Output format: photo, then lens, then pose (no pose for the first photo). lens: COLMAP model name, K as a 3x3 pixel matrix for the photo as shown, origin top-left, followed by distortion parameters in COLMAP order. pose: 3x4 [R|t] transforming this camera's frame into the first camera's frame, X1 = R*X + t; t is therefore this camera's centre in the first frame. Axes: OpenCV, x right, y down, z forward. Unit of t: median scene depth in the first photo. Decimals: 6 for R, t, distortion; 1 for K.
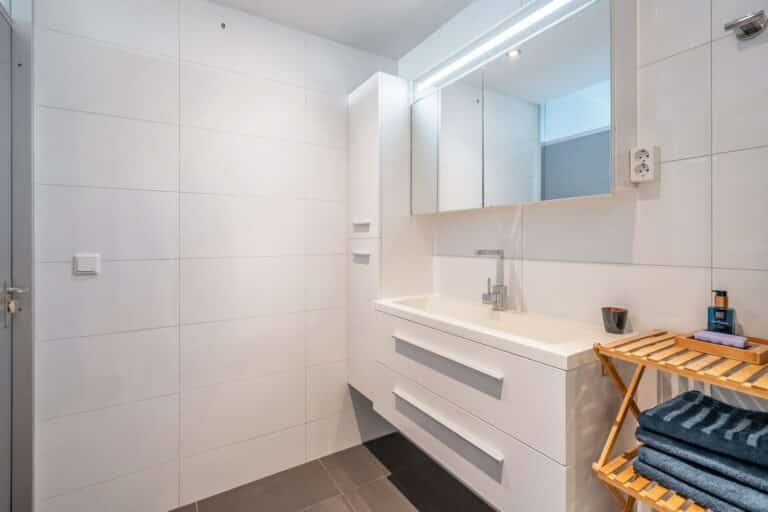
lens RADIAL K [[364.4, 0, 379.2], [0, 364.4, 244.6], [0, 0, 1]] dist [0.000558, 0.000162]
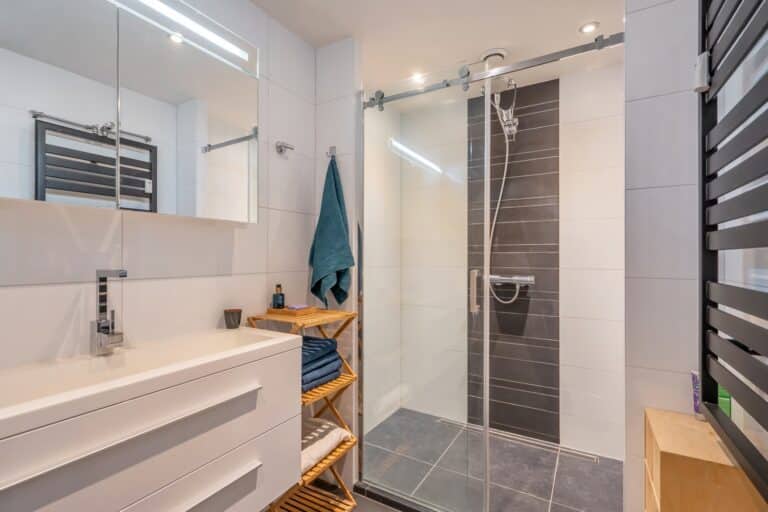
lens RADIAL K [[348.1, 0, 384.0], [0, 348.1, 256.0], [0, 0, 1]] dist [0.000013, 0.000010]
pose [[-0.483870, 0.004241, 0.875129, -0.797569], [0.002444, 0.999991, -0.003494, -0.009247], [-0.875136, 0.000448, -0.483876, 1.279488]]
